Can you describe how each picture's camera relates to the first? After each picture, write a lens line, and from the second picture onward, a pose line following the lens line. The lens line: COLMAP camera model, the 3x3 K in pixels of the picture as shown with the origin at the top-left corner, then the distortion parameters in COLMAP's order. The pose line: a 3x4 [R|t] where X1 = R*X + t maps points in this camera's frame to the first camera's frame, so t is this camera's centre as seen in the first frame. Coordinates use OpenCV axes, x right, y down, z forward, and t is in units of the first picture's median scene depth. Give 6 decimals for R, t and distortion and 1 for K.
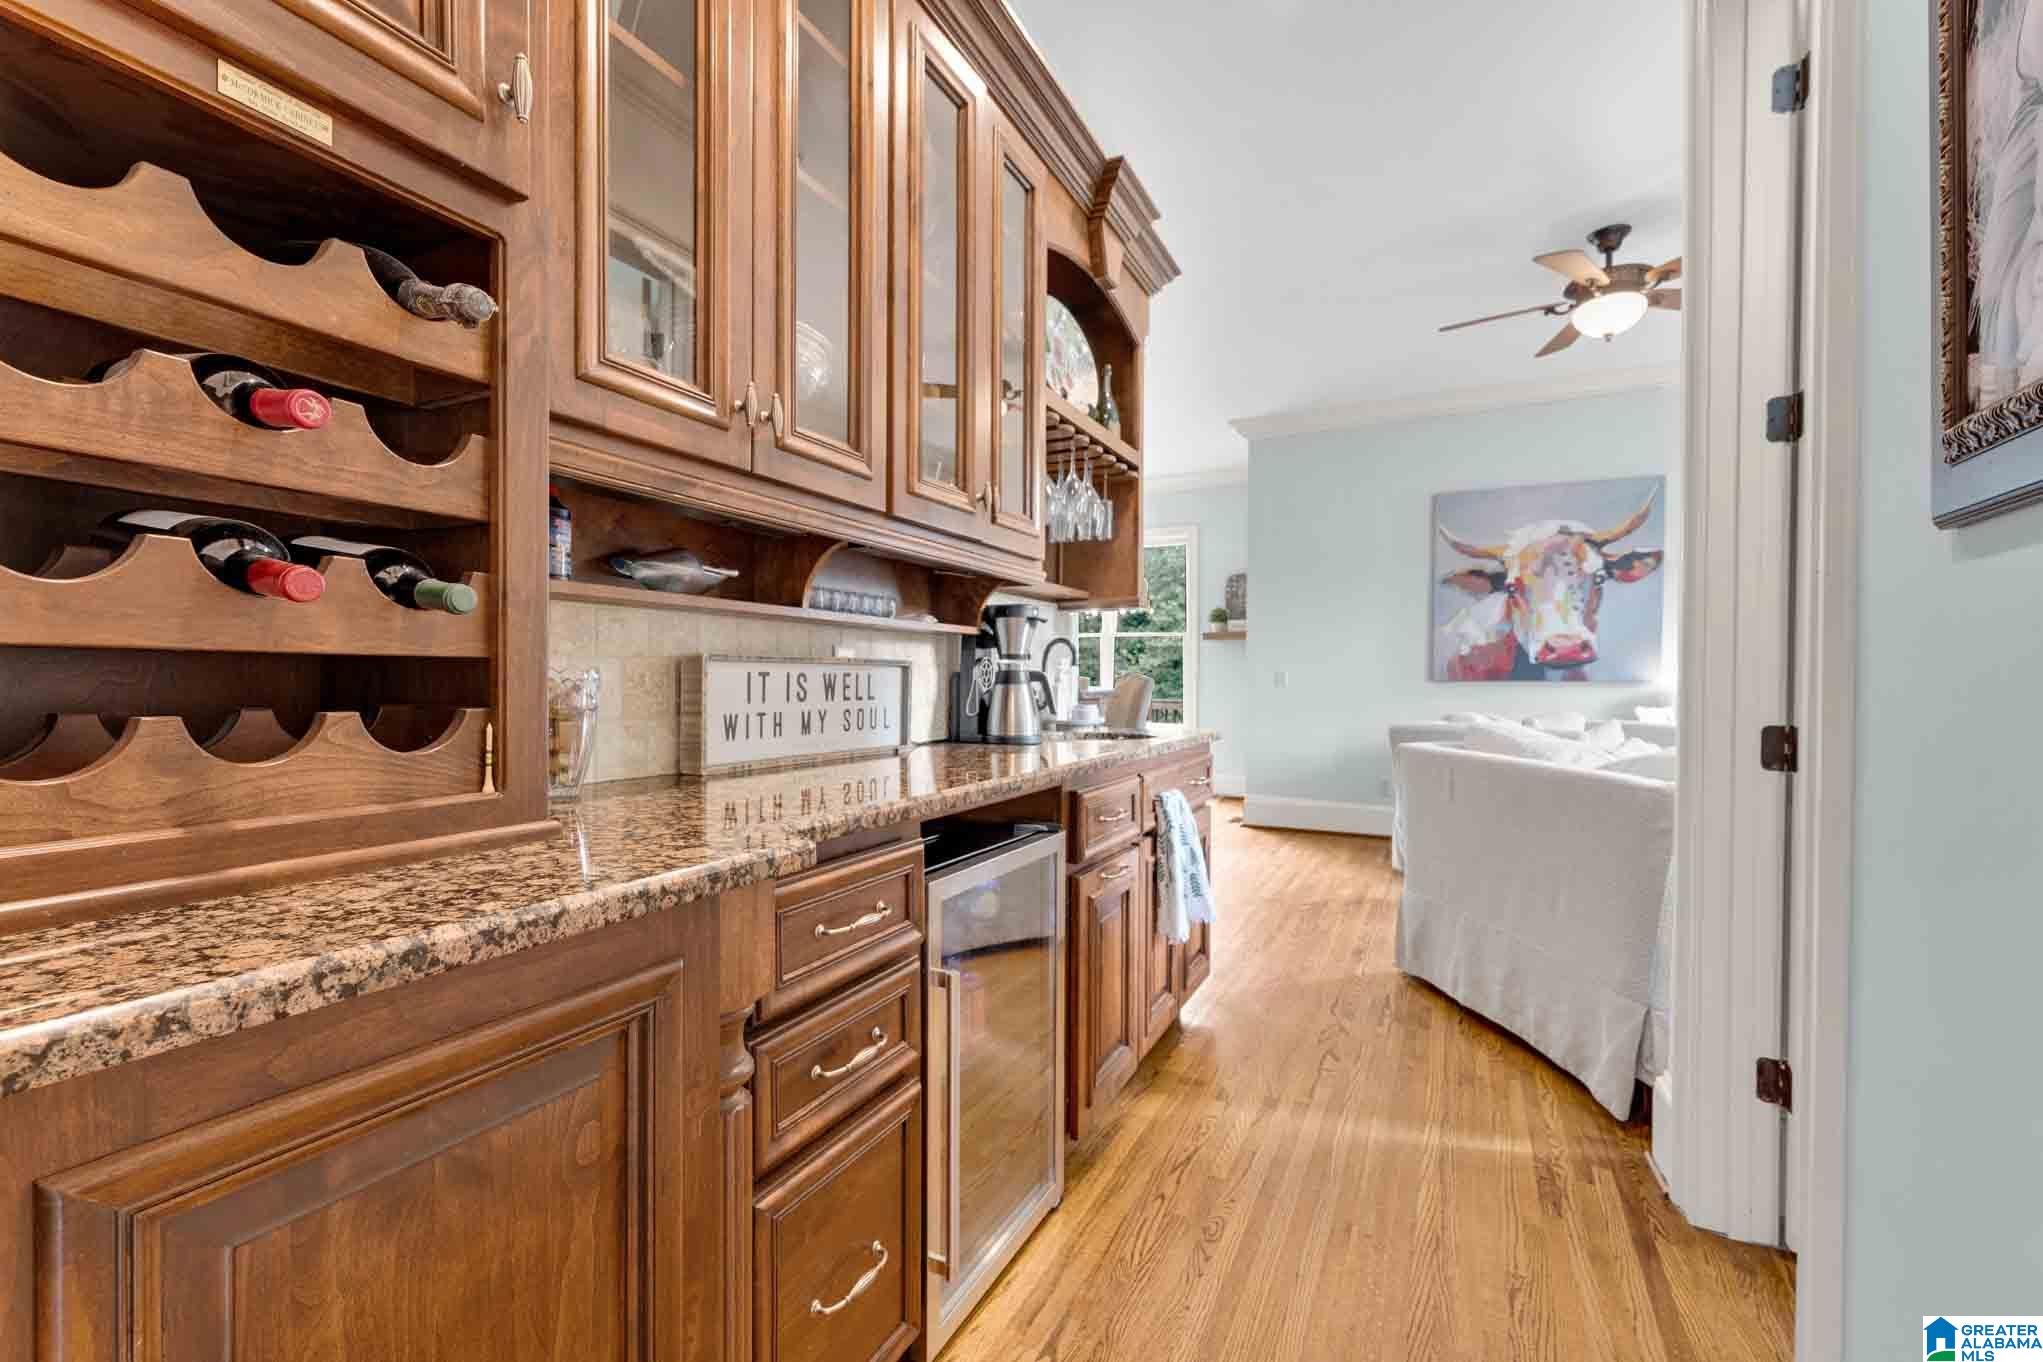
lens RADIAL K [[853.1, 0, 1014.8], [0, 853.1, 688.5], [0, 0, 1]] dist [0.000413, -0.000044]
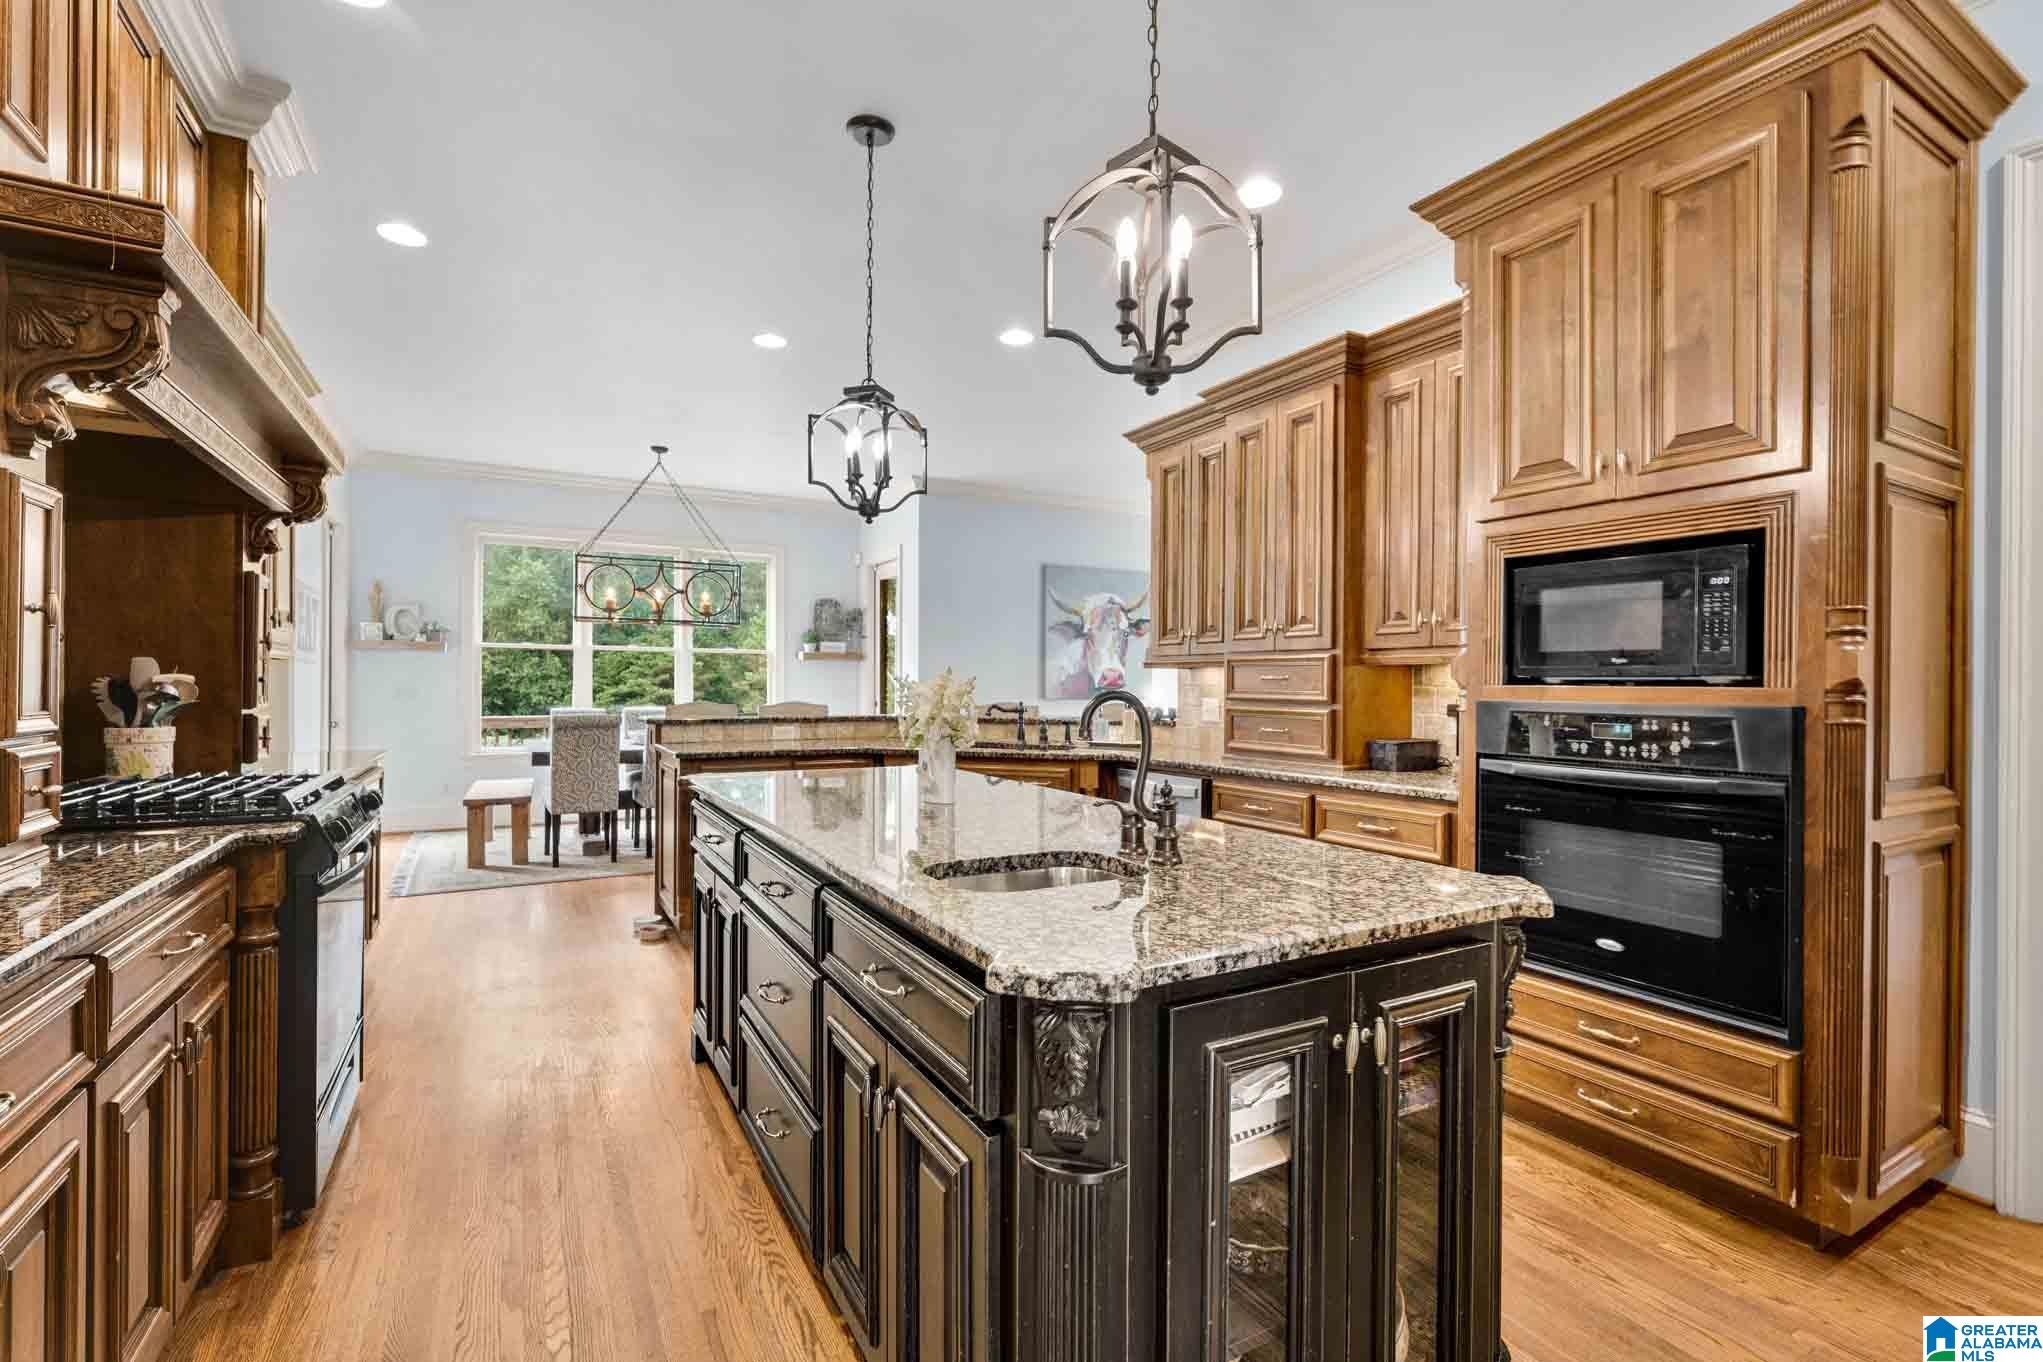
lens RADIAL K [[894.8, 0, 1021.7], [0, 894.8, 680.7], [0, 0, 1]] dist [-0.001495, 0.001066]
pose [[0.556619, 0.001704, 0.830766, -1.561329], [0.007572, 0.999946, -0.007124, -0.061547], [-0.830733, 0.010256, 0.556576, 0.473072]]
